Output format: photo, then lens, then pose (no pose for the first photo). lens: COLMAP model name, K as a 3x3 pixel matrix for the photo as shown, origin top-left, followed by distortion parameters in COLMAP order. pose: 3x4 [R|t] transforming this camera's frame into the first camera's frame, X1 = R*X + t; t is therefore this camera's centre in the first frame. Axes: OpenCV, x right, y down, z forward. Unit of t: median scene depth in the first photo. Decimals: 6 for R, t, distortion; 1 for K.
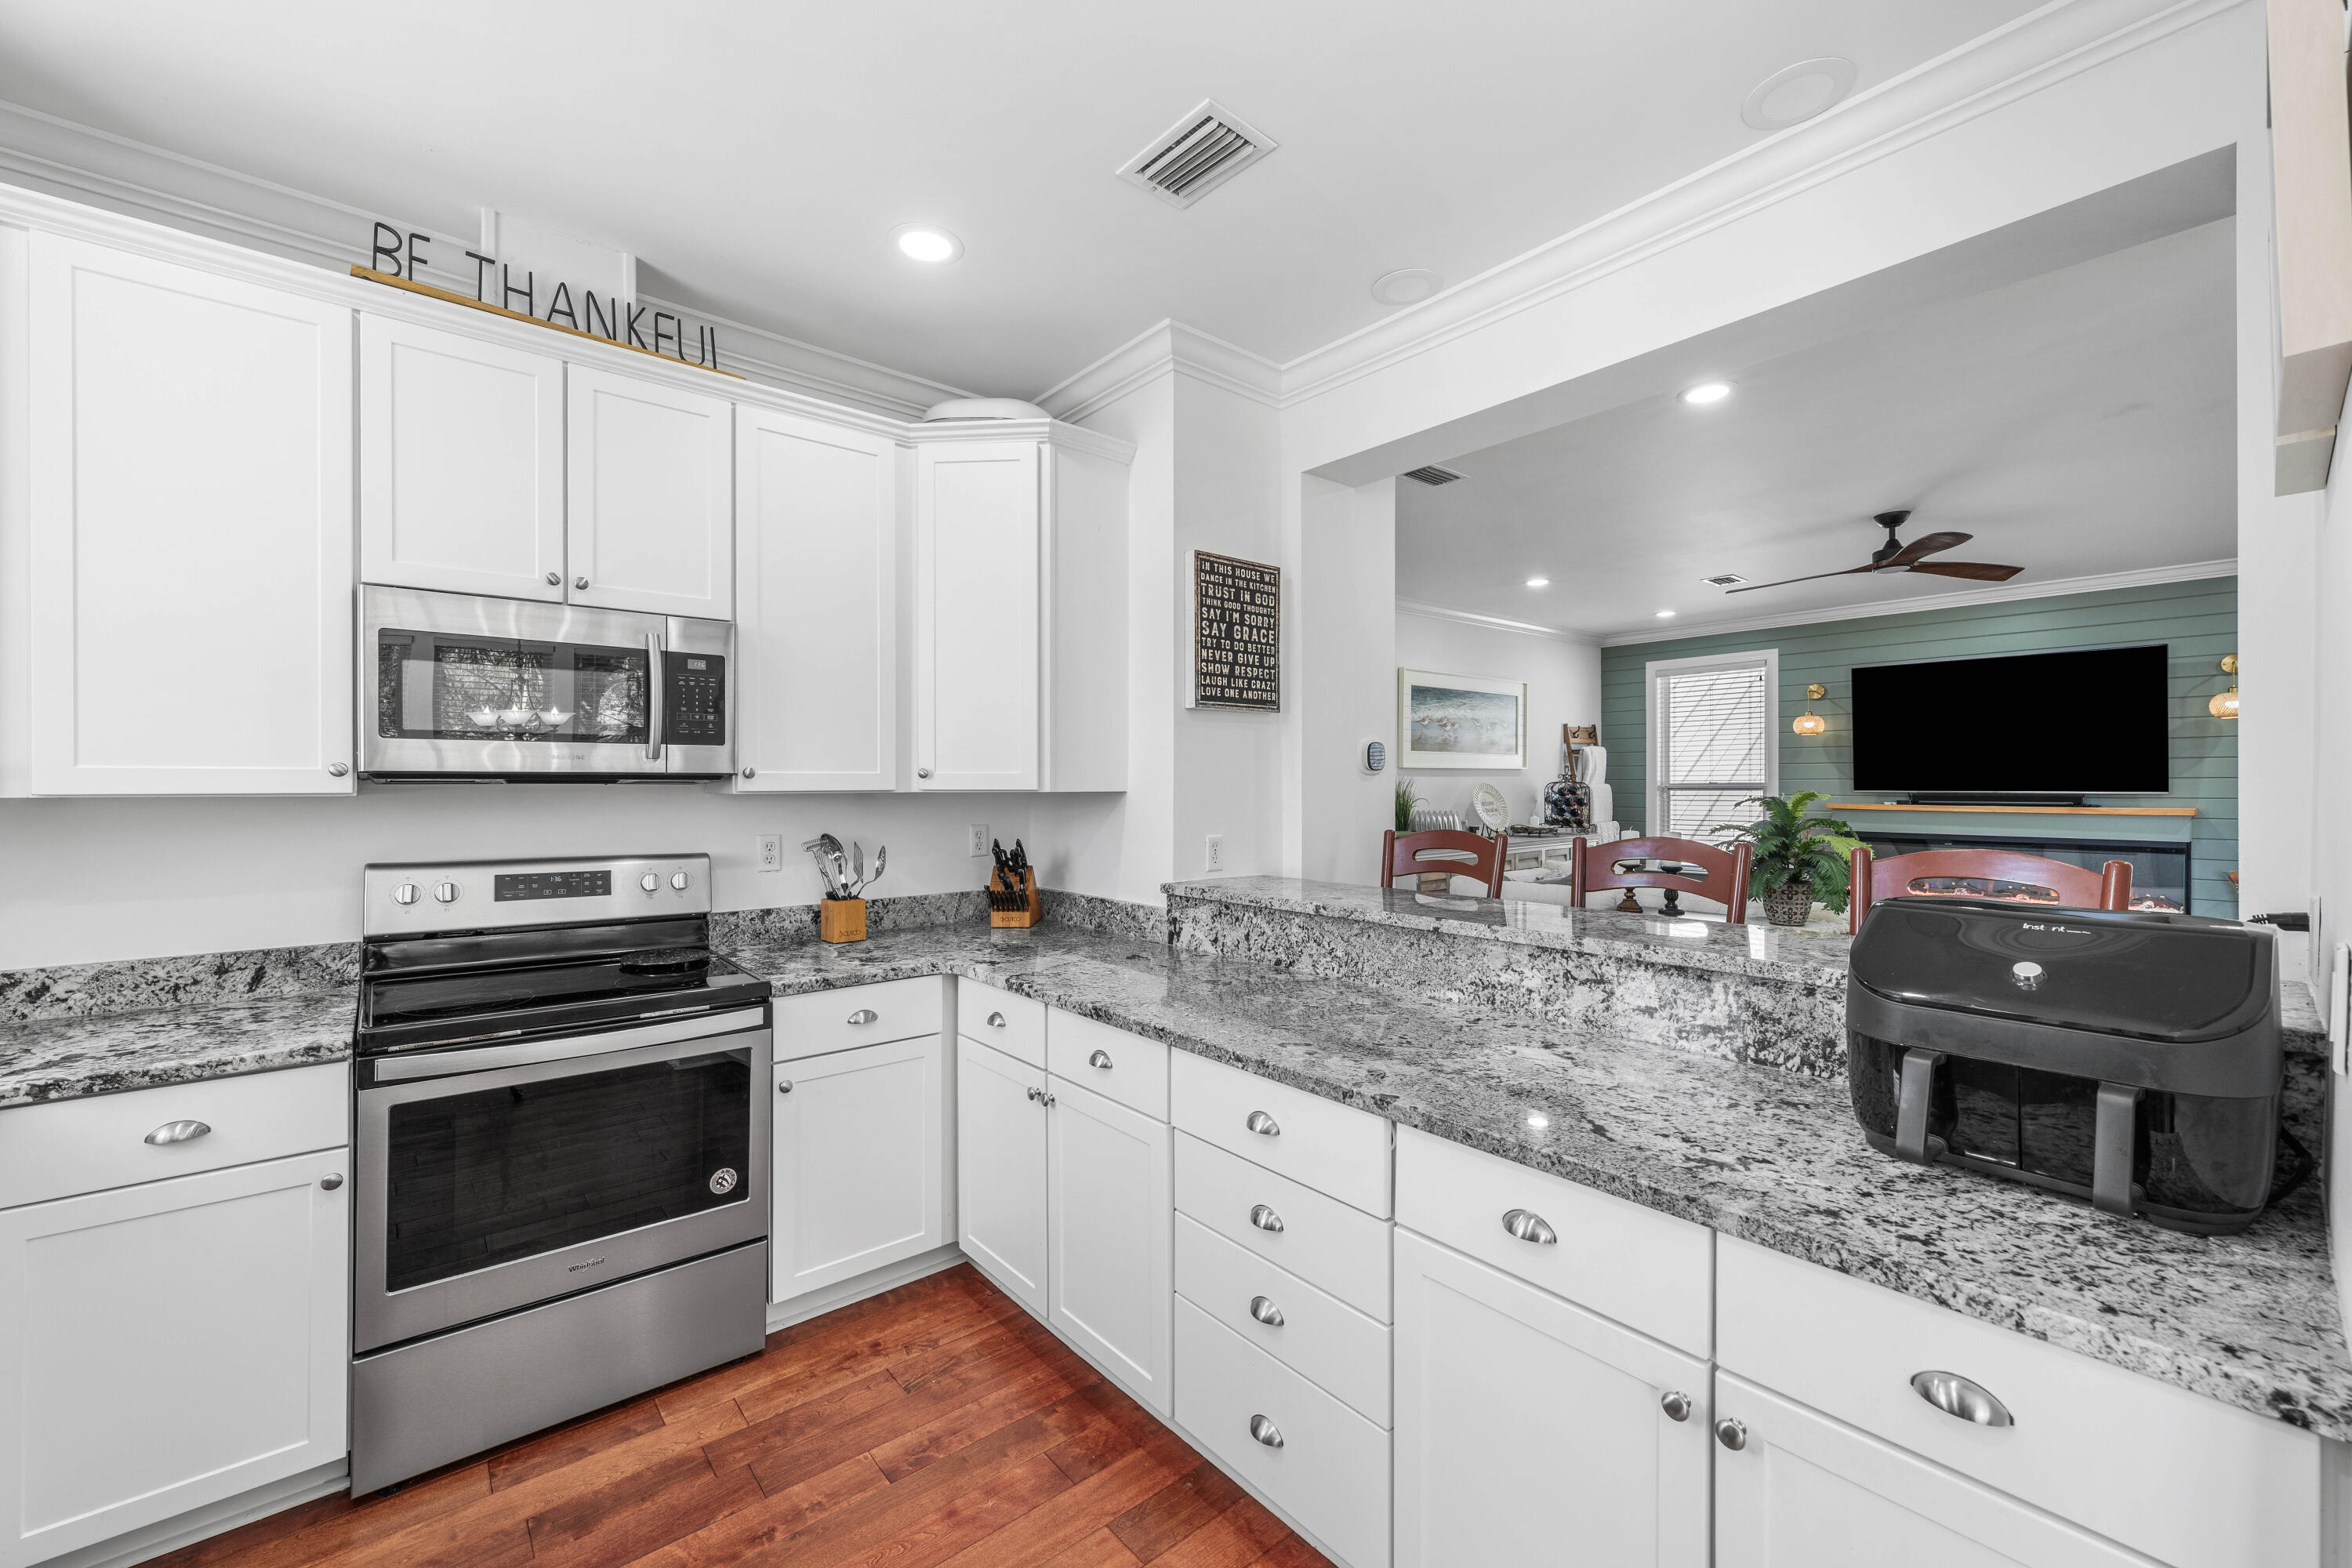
lens RADIAL K [[926.3, 0, 1171.7], [0, 926.3, 785.8], [0, 0, 1]] dist [-0.001078, -0.000439]
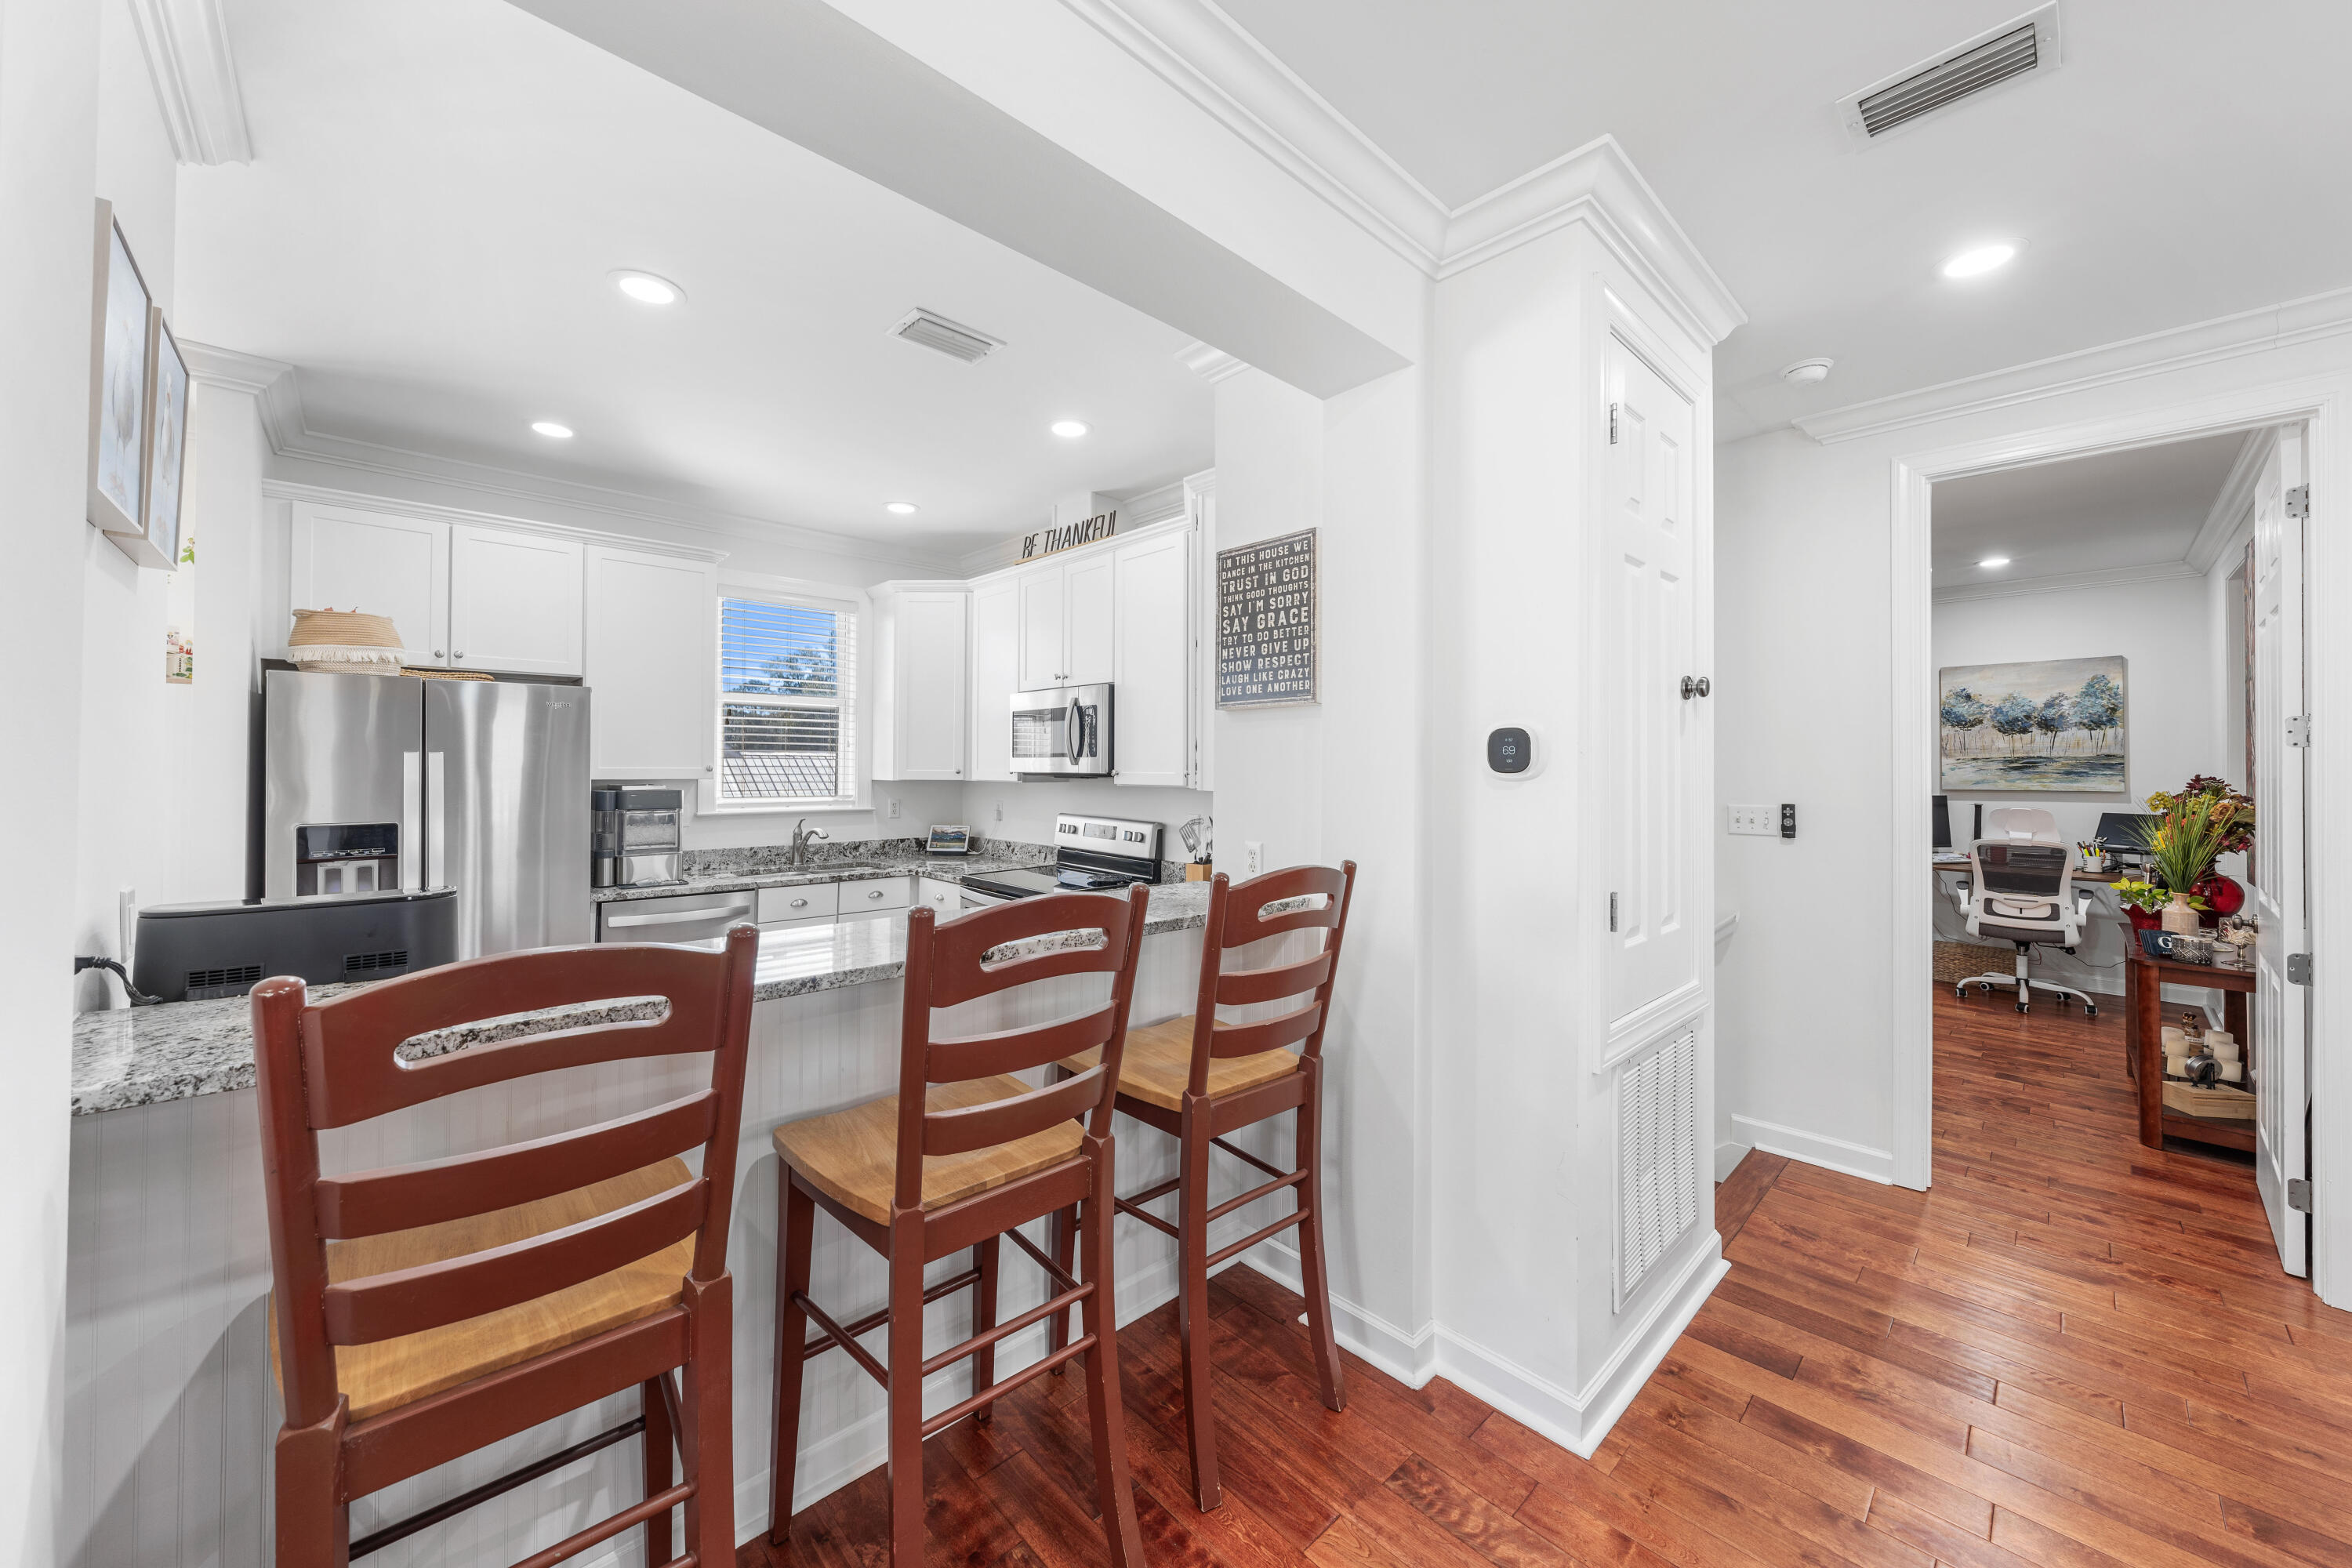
lens RADIAL K [[855.8, 0, 1179.2], [0, 855.8, 764.5], [0, 0, 1]] dist [-0.001422, 0.000087]
pose [[0.058161, -0.002269, -0.998305, 1.081599], [-0.008304, 0.999962, -0.002757, -0.025983], [0.998273, 0.008451, 0.058140, 1.038626]]
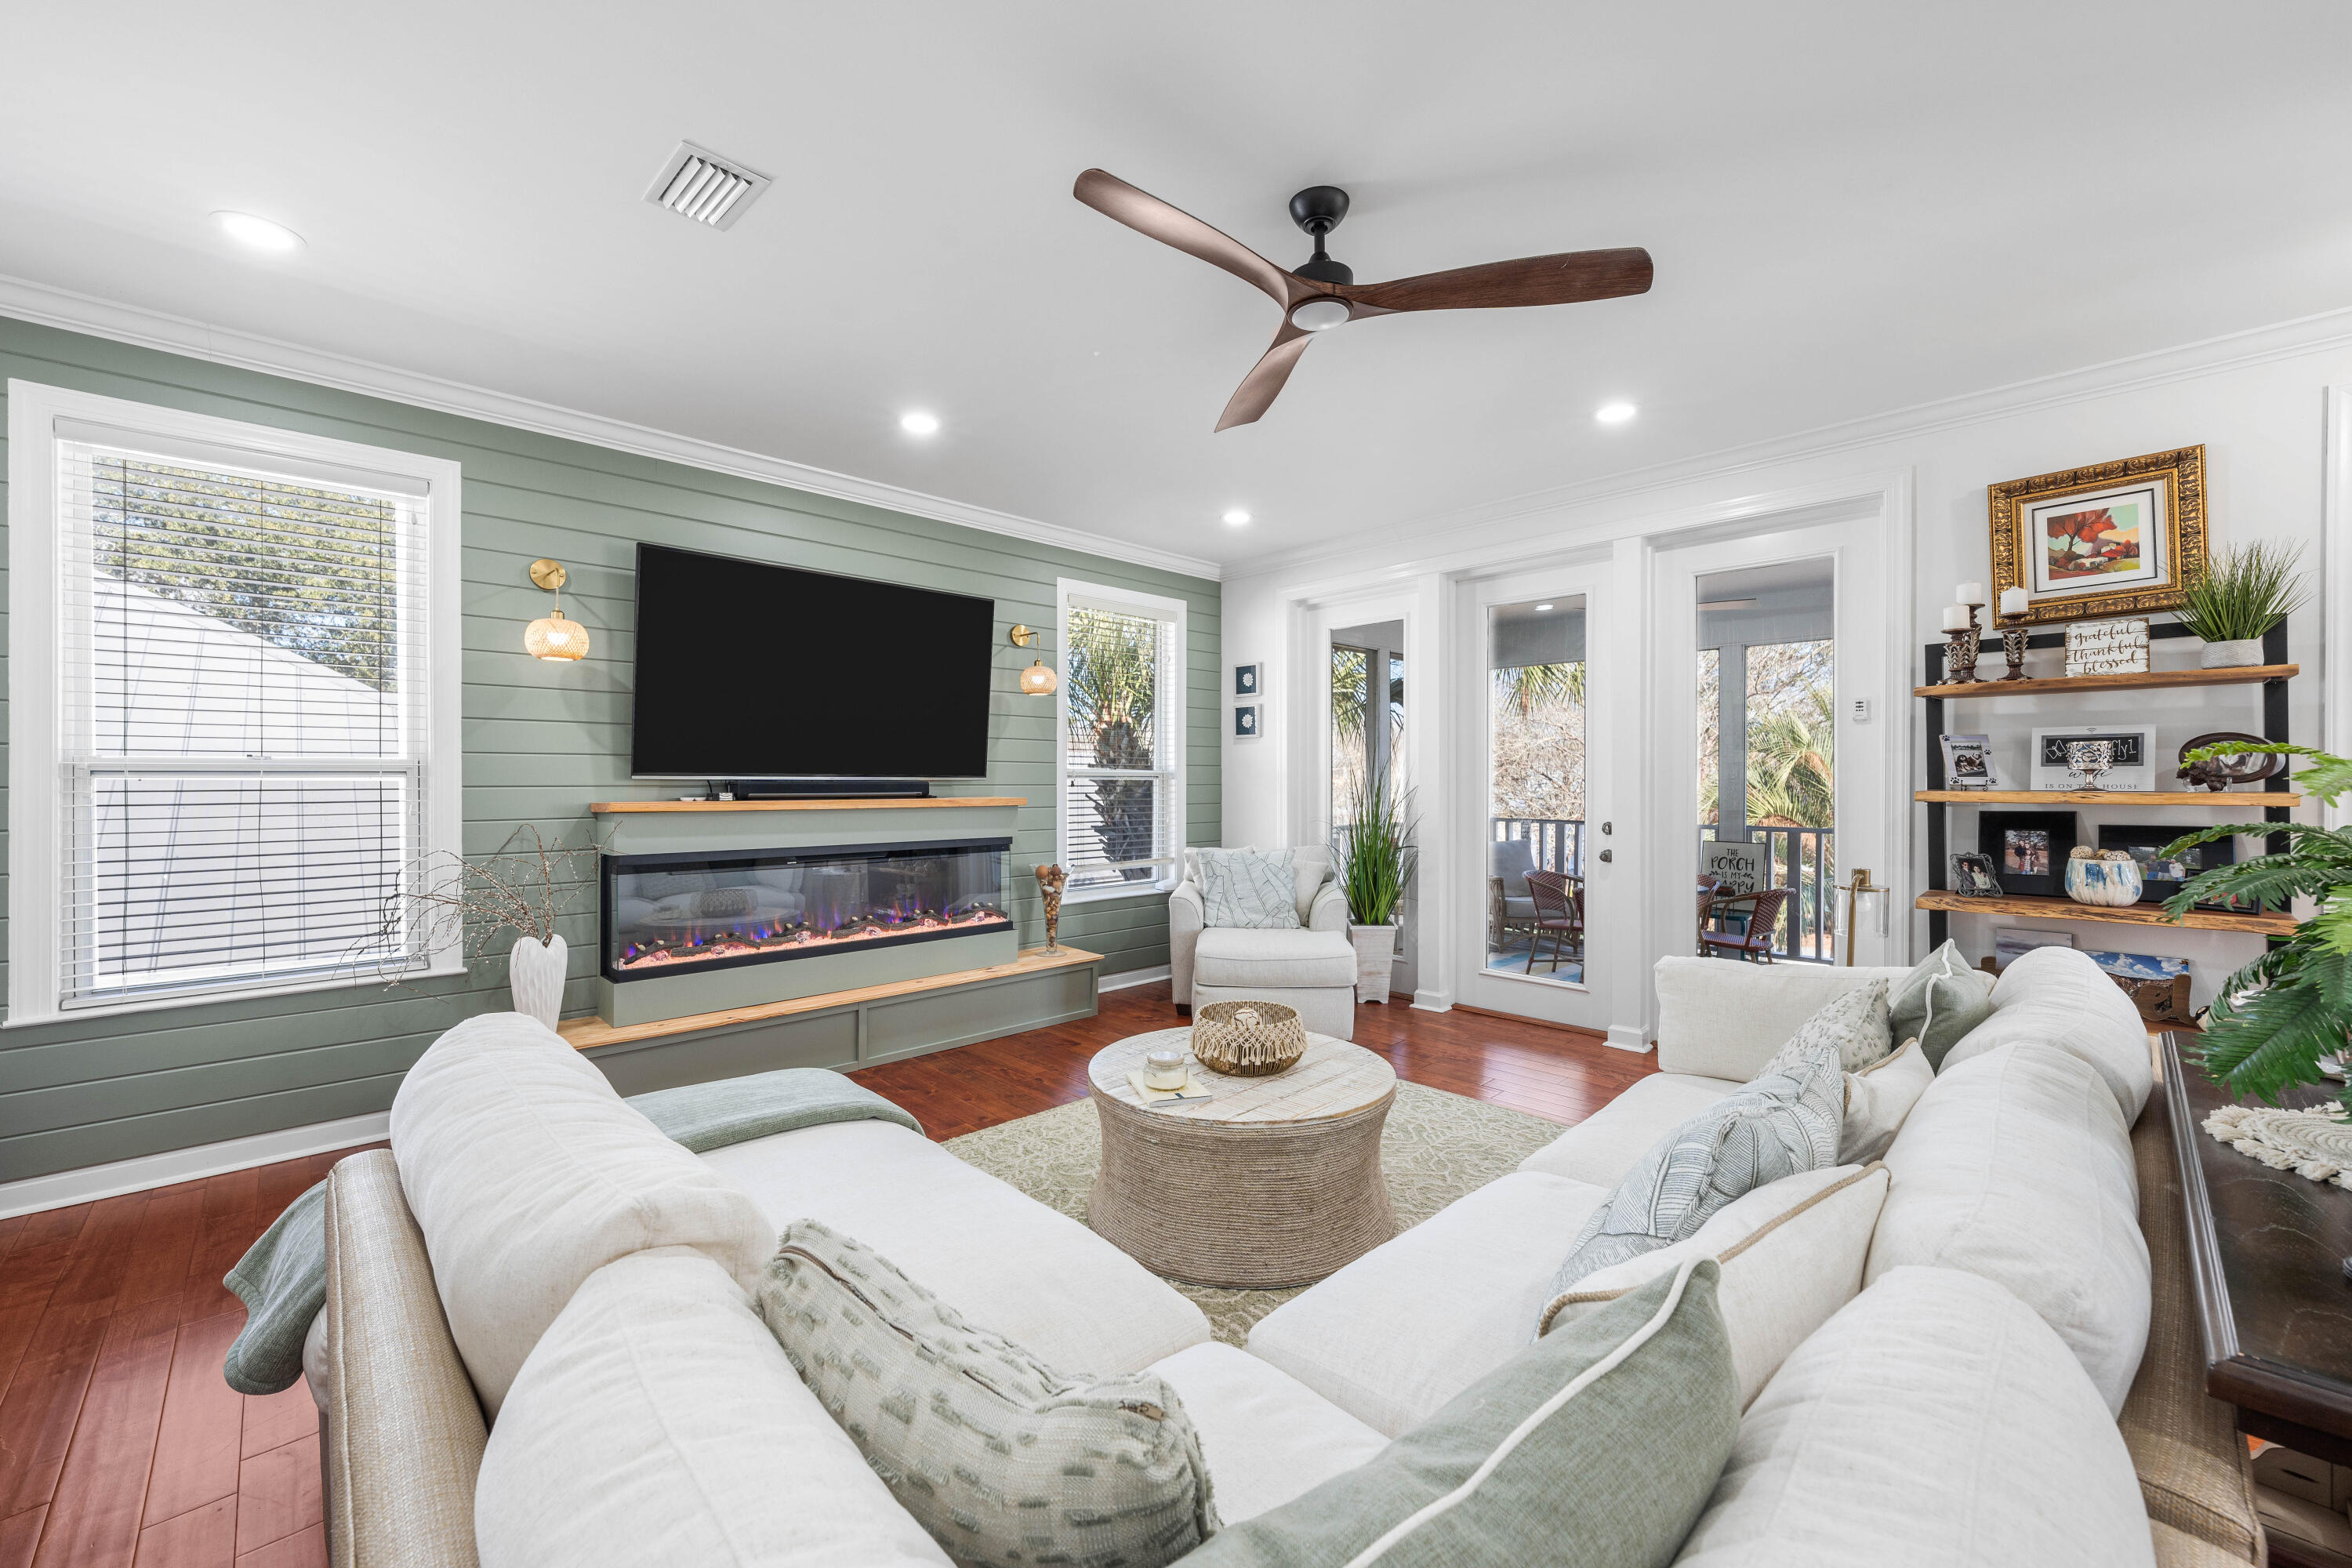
lens RADIAL K [[926.3, 0, 1171.7], [0, 926.3, 785.8], [0, 0, 1]] dist [-0.001078, -0.000439]
pose [[-0.075627, -0.001844, 0.997134, 0.562667], [0.004575, 0.999987, 0.002196, 0.030407], [-0.997126, 0.004728, -0.075617, 2.155790]]
